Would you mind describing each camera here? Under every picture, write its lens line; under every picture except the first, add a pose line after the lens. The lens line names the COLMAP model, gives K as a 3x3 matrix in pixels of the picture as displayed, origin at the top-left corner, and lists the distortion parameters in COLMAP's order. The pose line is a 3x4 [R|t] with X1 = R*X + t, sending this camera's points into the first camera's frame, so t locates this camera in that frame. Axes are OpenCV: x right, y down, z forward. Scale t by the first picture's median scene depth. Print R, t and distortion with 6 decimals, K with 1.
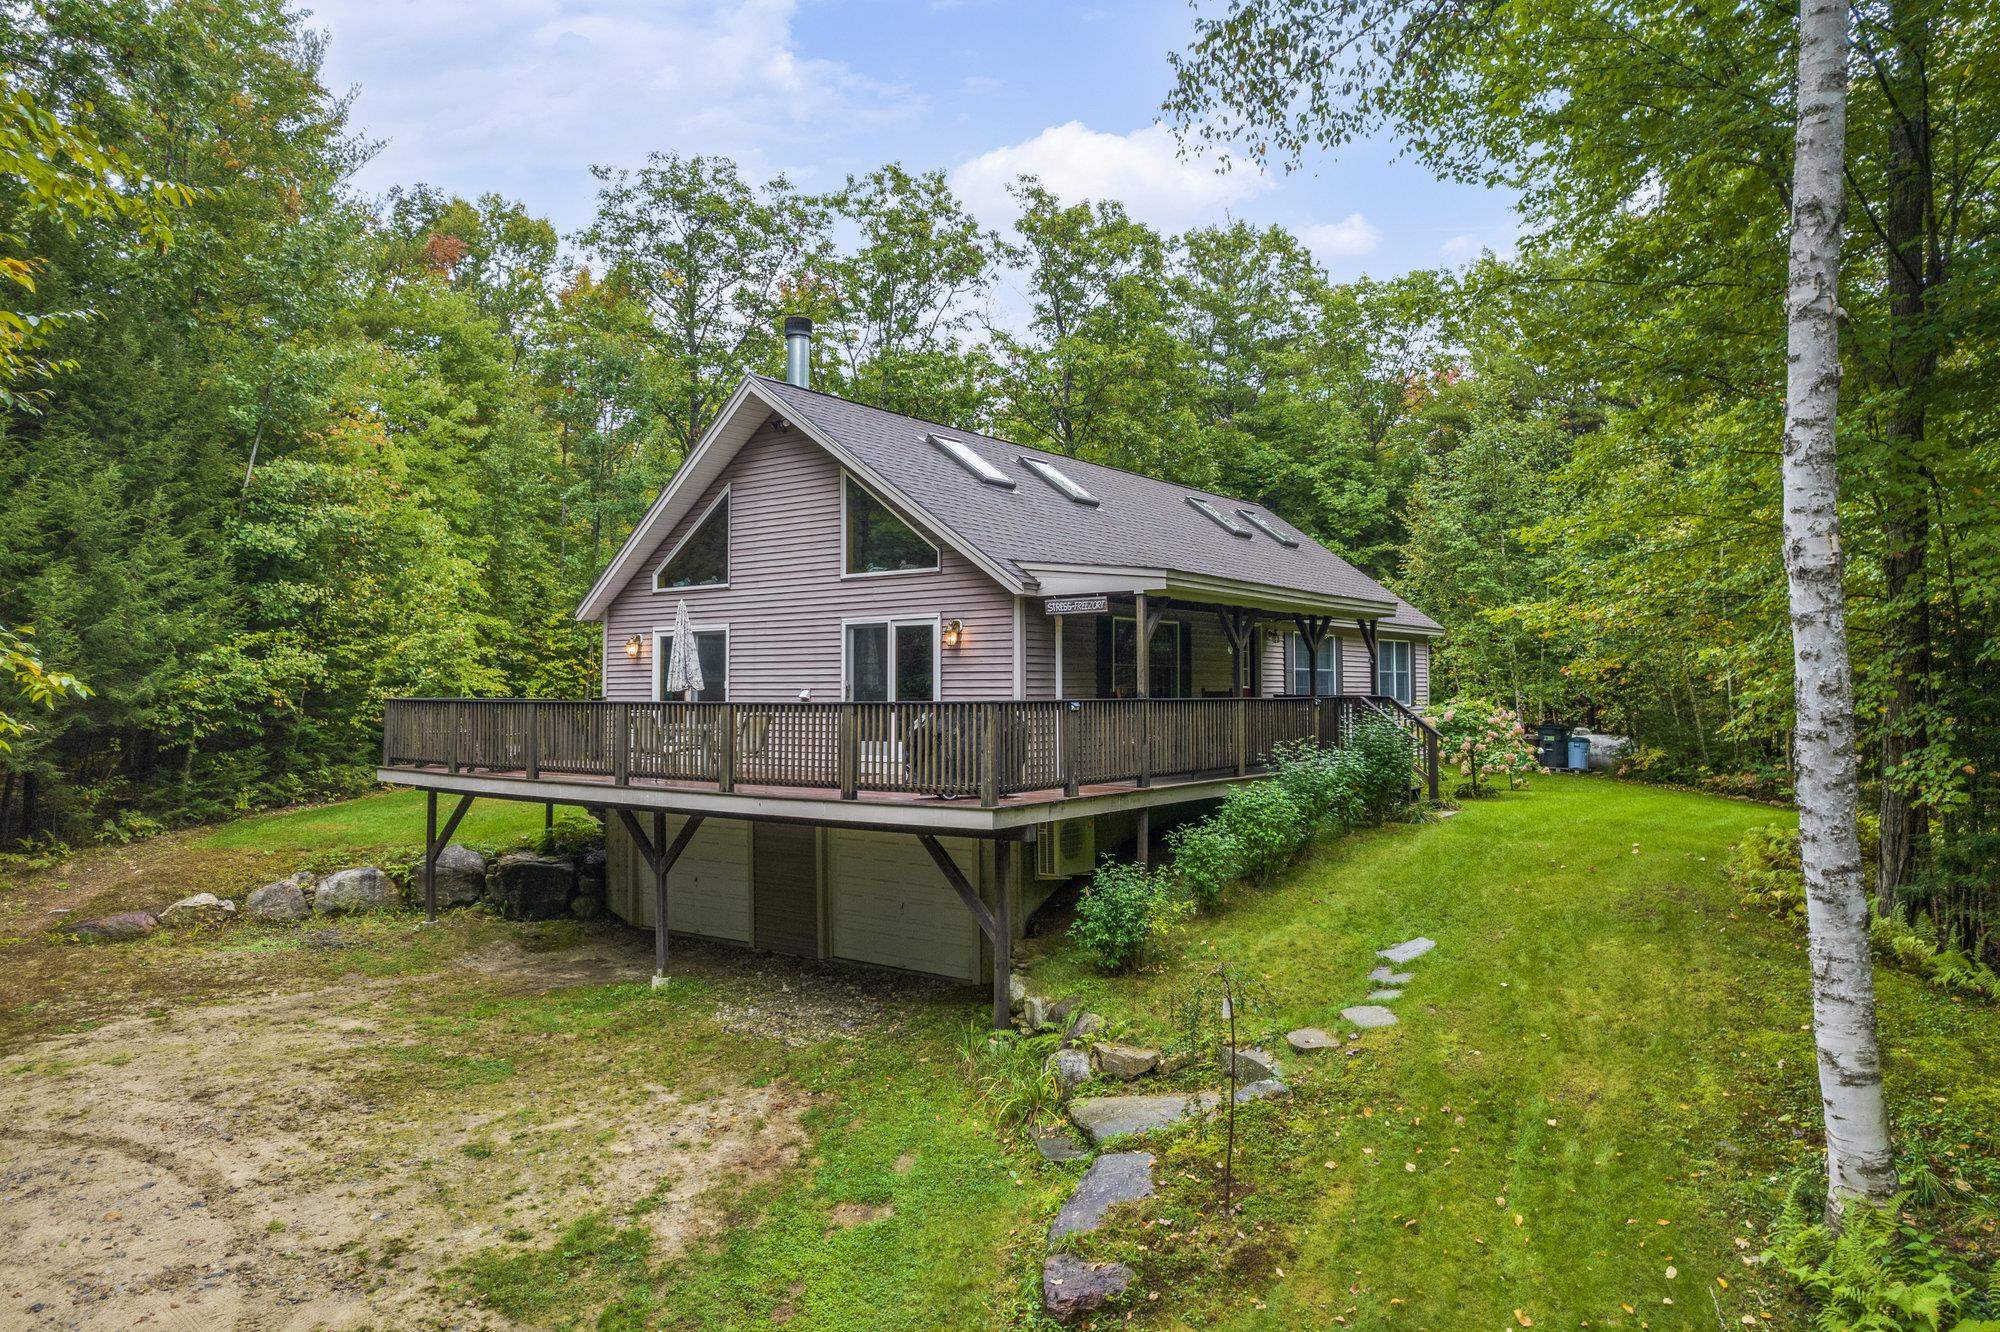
lens RADIAL K [[1326.7, 0, 962.5], [0, 1326.7, 613.8], [0, 0, 1]] dist [-0.001277, 0.000115]
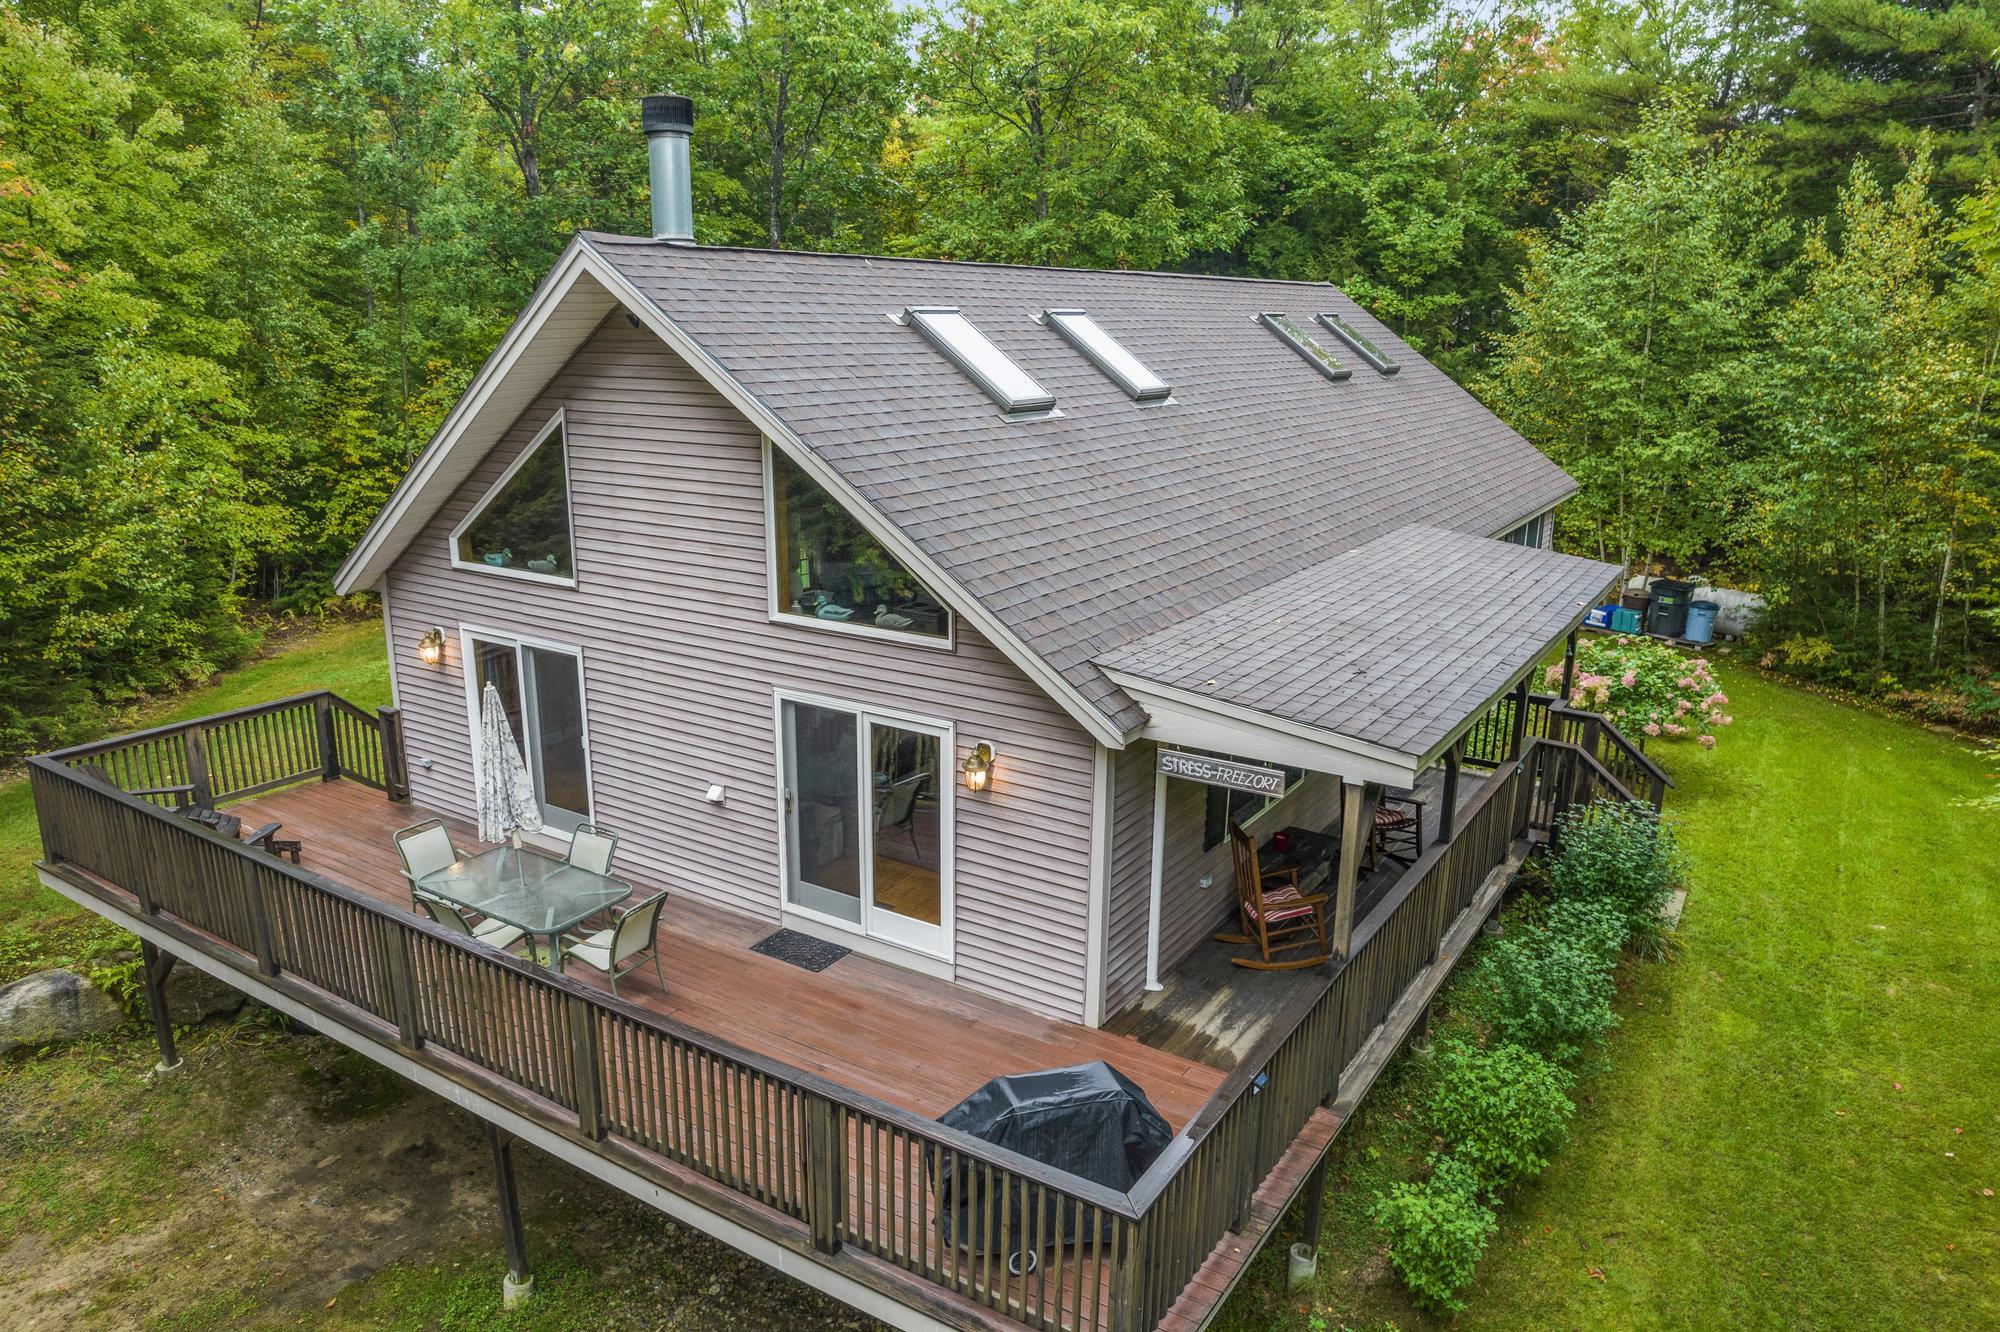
lens RADIAL K [[1358.4, 0, 958.7], [0, 1358.4, 690.5], [0, 0, 1]] dist [-0.039551, 0.045959]
pose [[0.997617, -0.016839, 0.066915, -0.049823], [-0.005911, 0.945348, 0.326009, -0.190159], [-0.068747, -0.325628, 0.942995, 0.432960]]
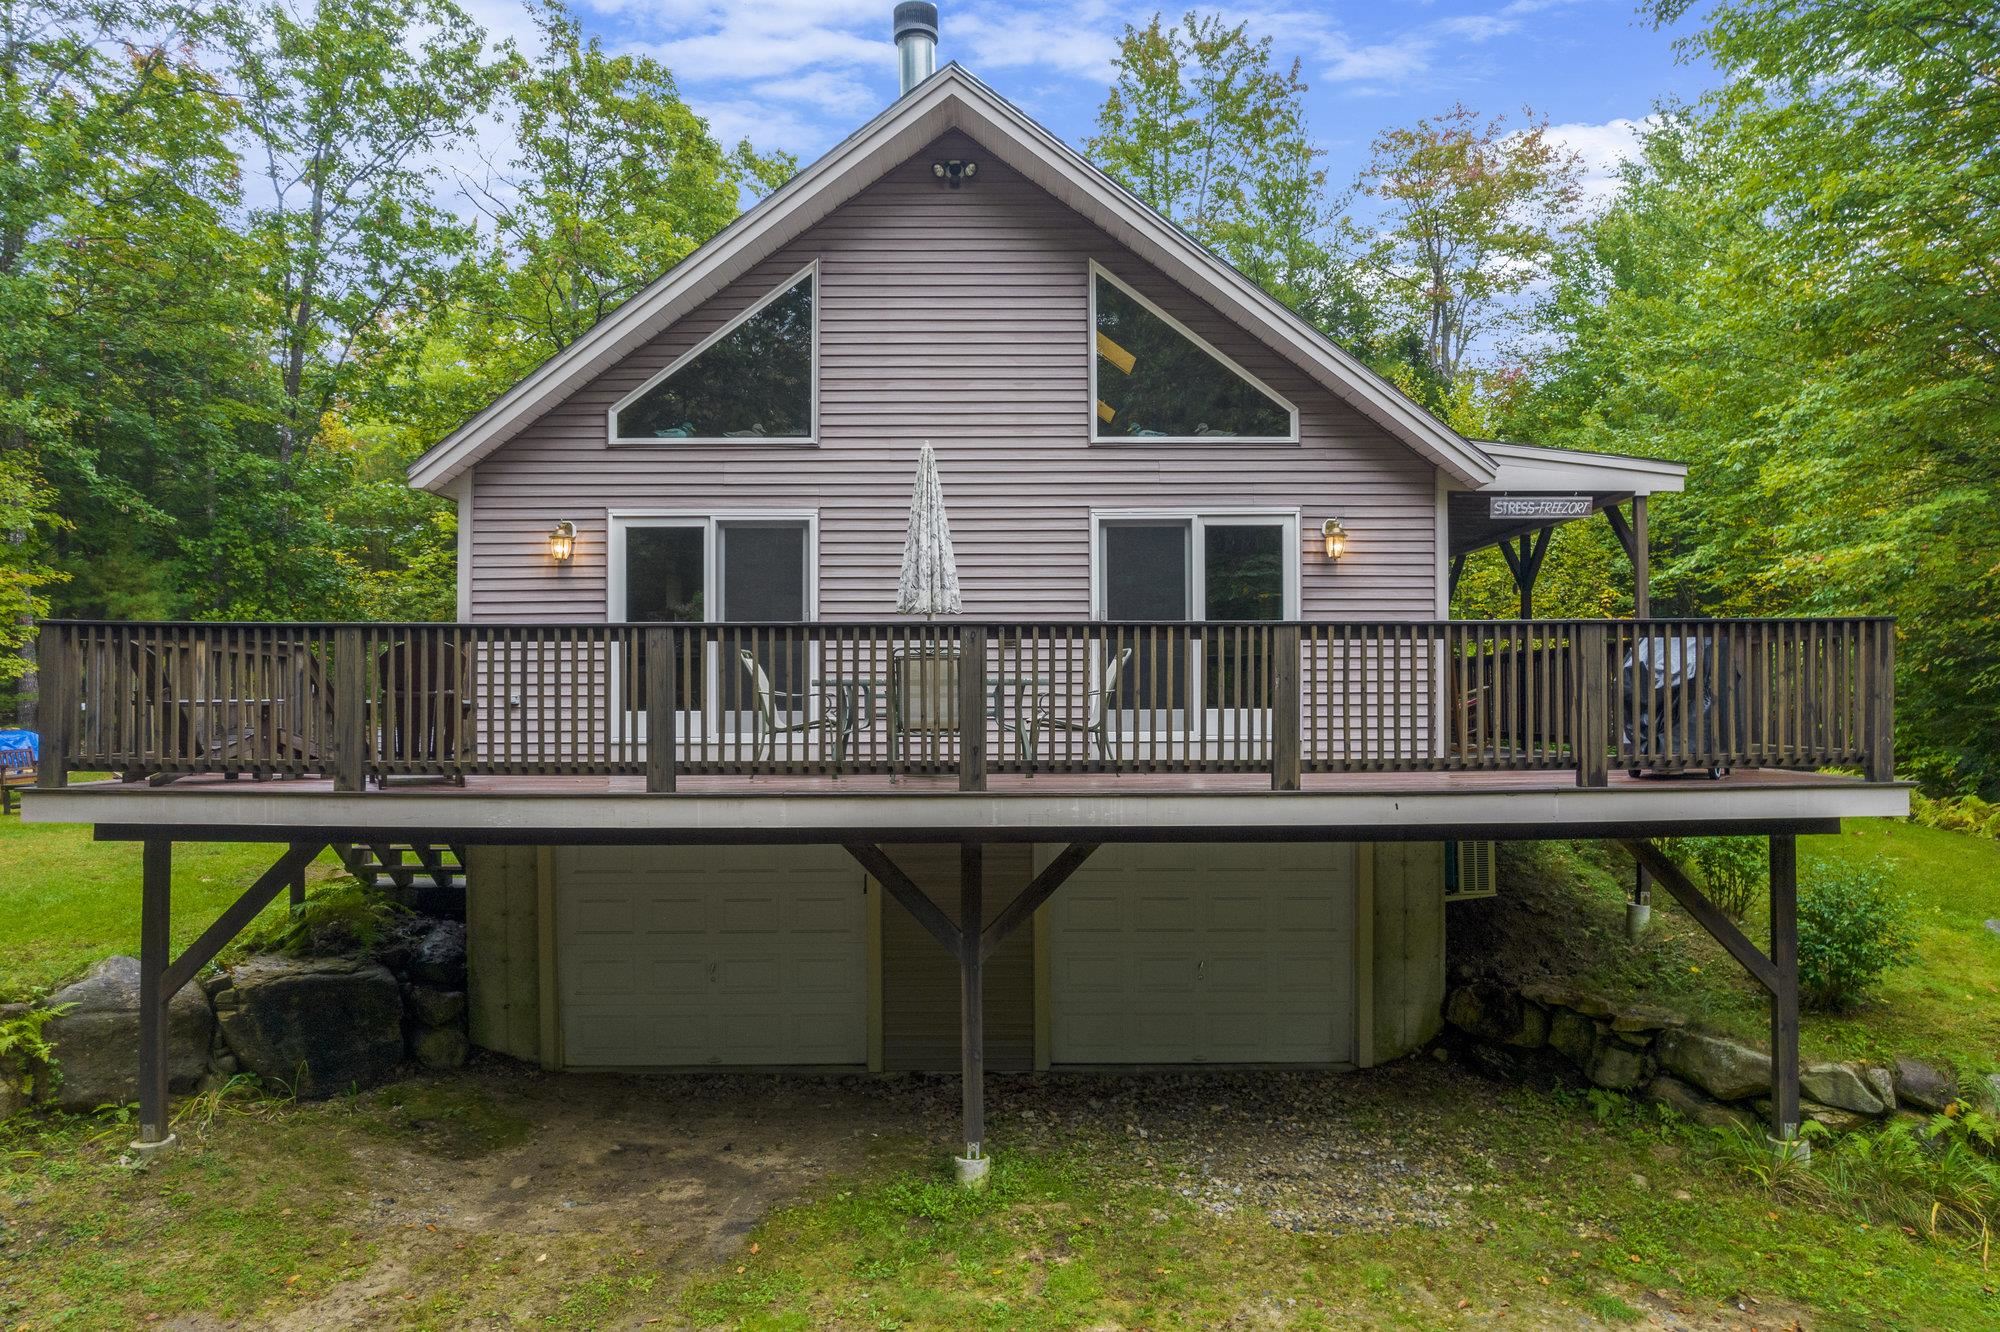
lens RADIAL K [[1329.7, 0, 1000.0], [0, 1329.7, 666.0], [0, 0, 1]] dist [-0.099468, 0.092116]
pose [[0.775685, -0.000797, 0.631120, -0.510075], [-0.036229, 0.998294, 0.045788, 0.049478], [-0.630080, -0.058382, 0.774332, 0.551061]]
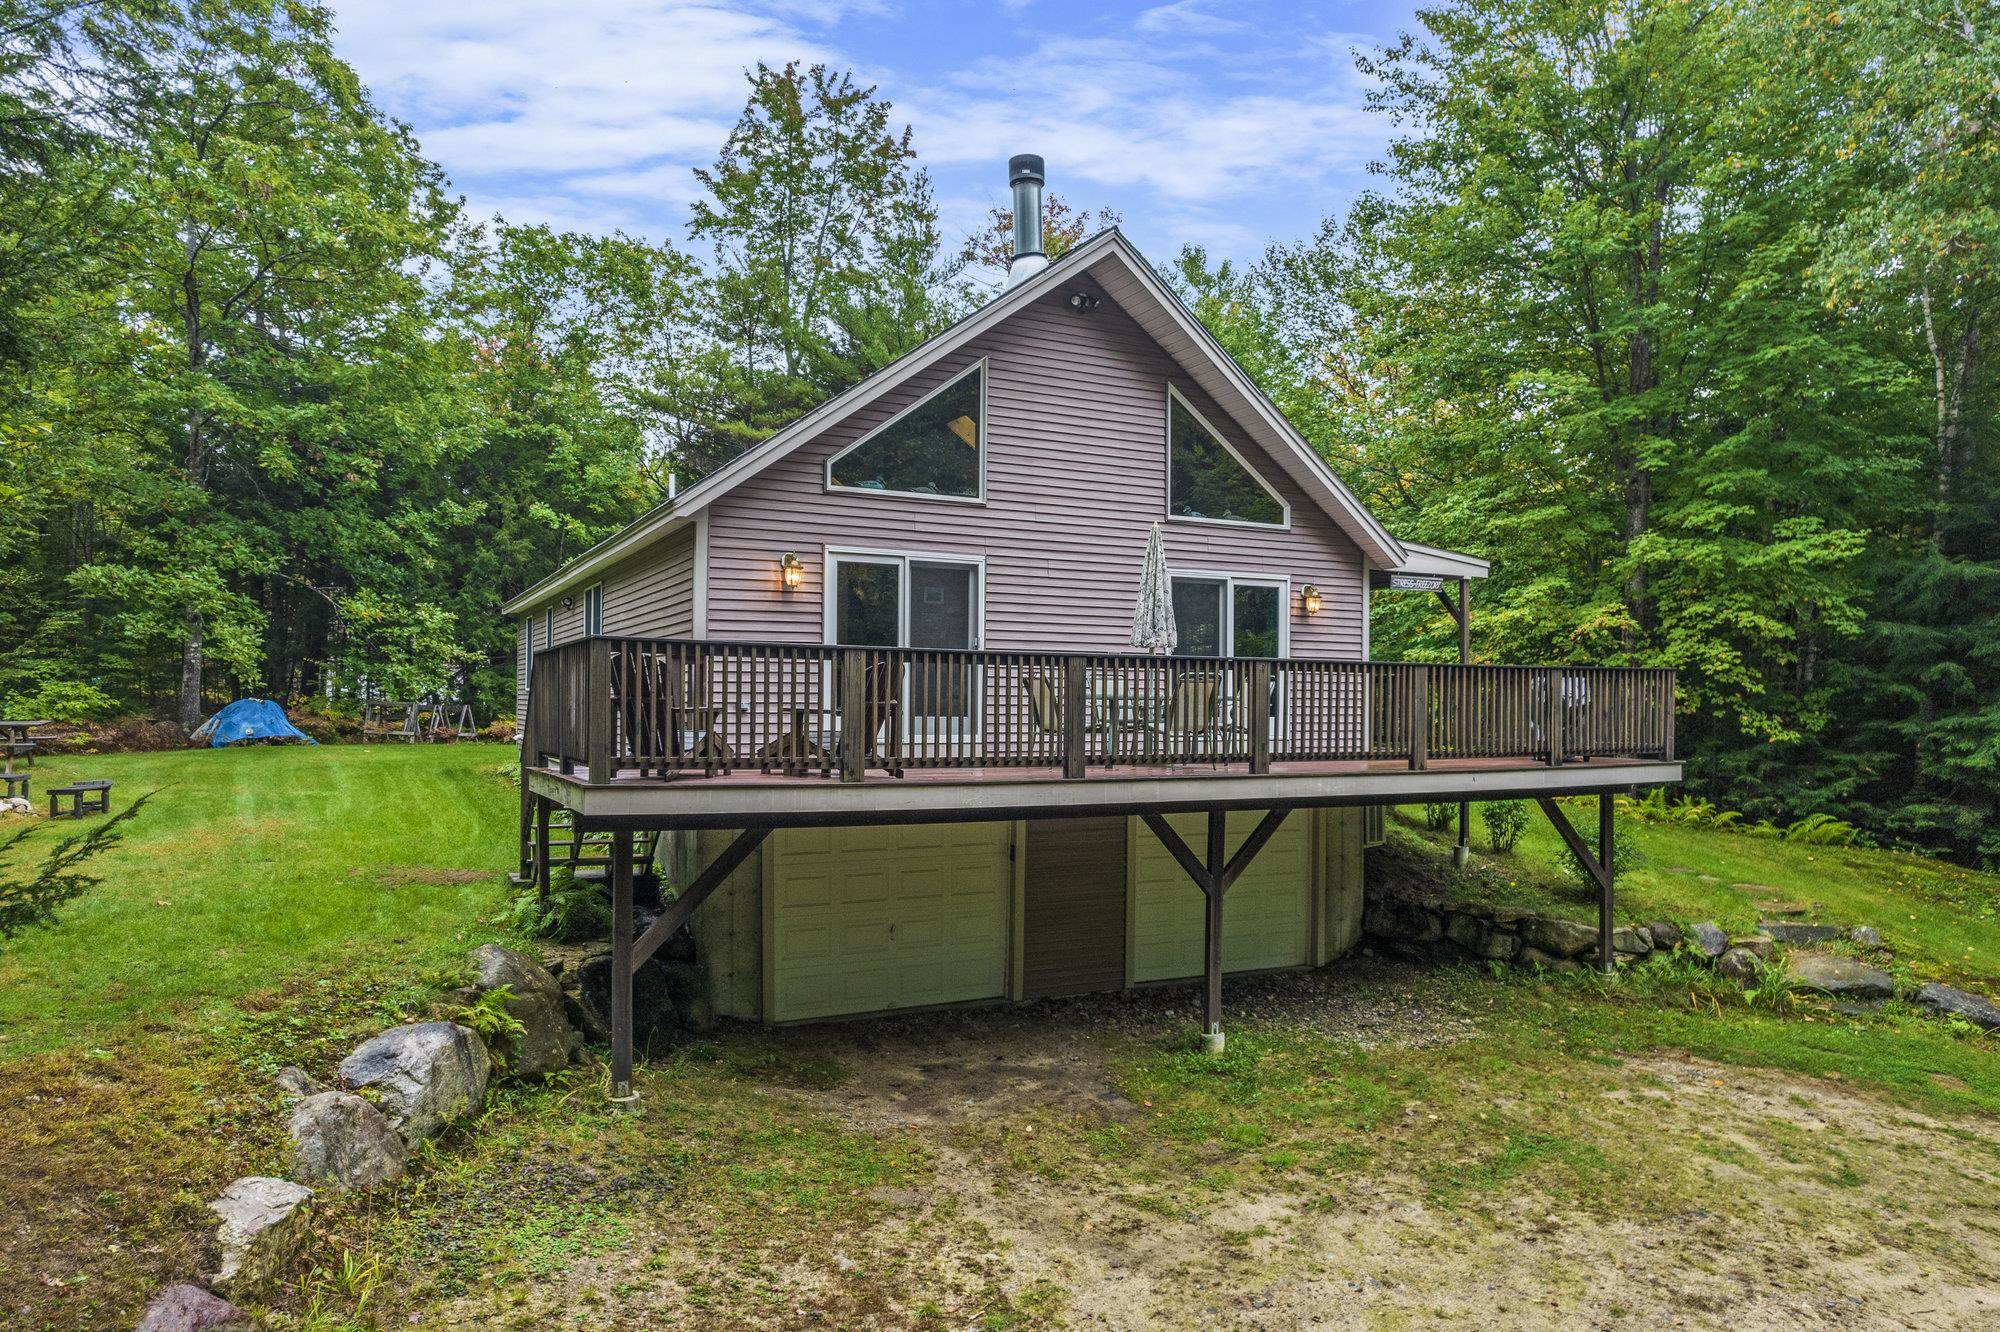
lens RADIAL K [[1329.7, 0, 1000.0], [0, 1329.7, 666.0], [0, 0, 1]] dist [-0.099468, 0.092116]
pose [[0.409787, 0.013132, 0.912087, -0.886225], [-0.075865, 0.996923, 0.019732, 0.055776], [-0.909021, -0.077281, 0.409523, 0.753107]]
